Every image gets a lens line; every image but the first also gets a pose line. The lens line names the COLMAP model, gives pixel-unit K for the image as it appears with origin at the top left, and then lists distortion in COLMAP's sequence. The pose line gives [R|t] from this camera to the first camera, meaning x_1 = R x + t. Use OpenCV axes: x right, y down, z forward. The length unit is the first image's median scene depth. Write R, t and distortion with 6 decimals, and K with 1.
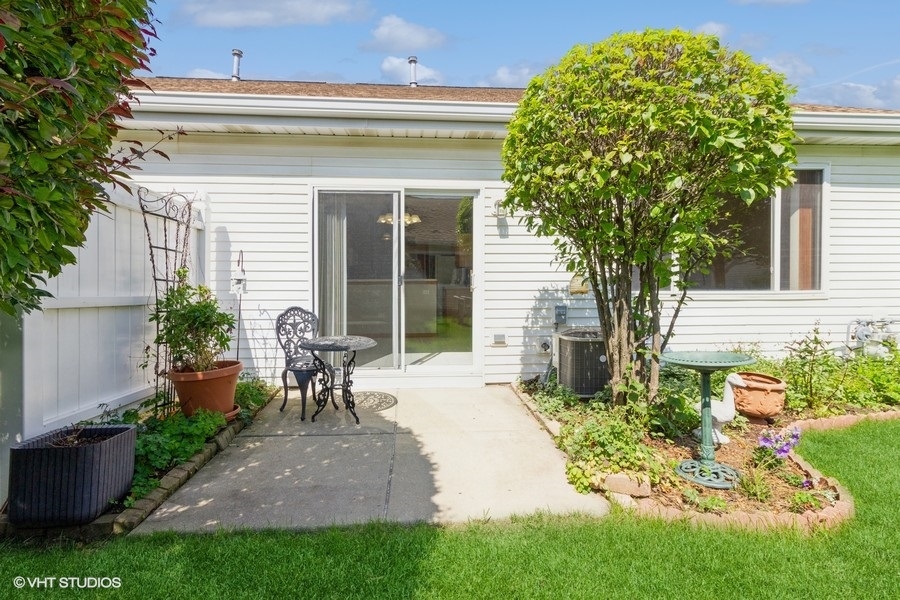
lens RADIAL K [[427.9, 0, 453.5], [0, 427.9, 294.2], [0, 0, 1]] dist [0.005313, 0.000563]
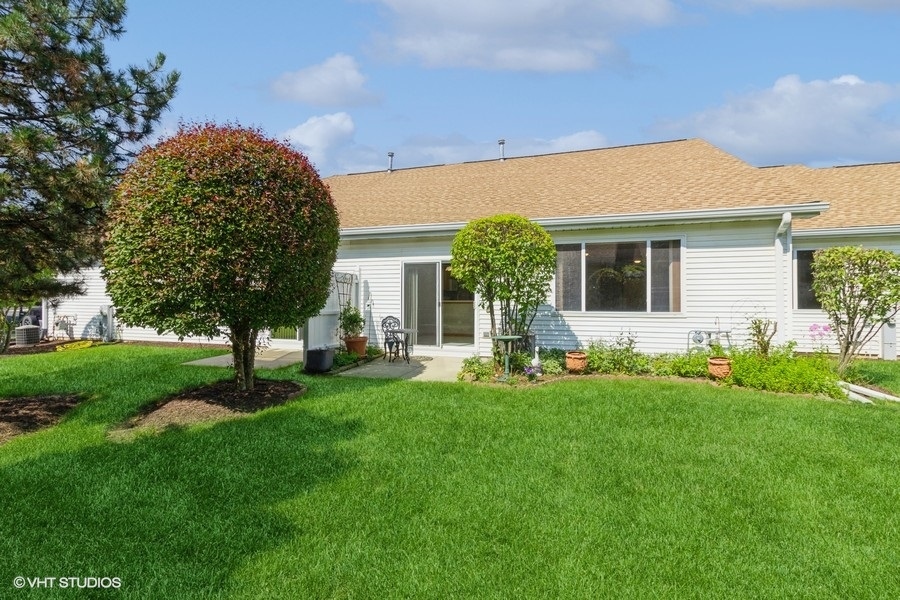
lens RADIAL K [[427.9, 0, 447.7], [0, 427.9, 302.2], [0, 0, 1]] dist [0.005313, 0.000563]
pose [[0.930308, 0.005815, -0.366734, 0.836207], [-0.011776, 0.999832, -0.014018, -0.018859], [0.366591, 0.017360, 0.930220, -1.142420]]
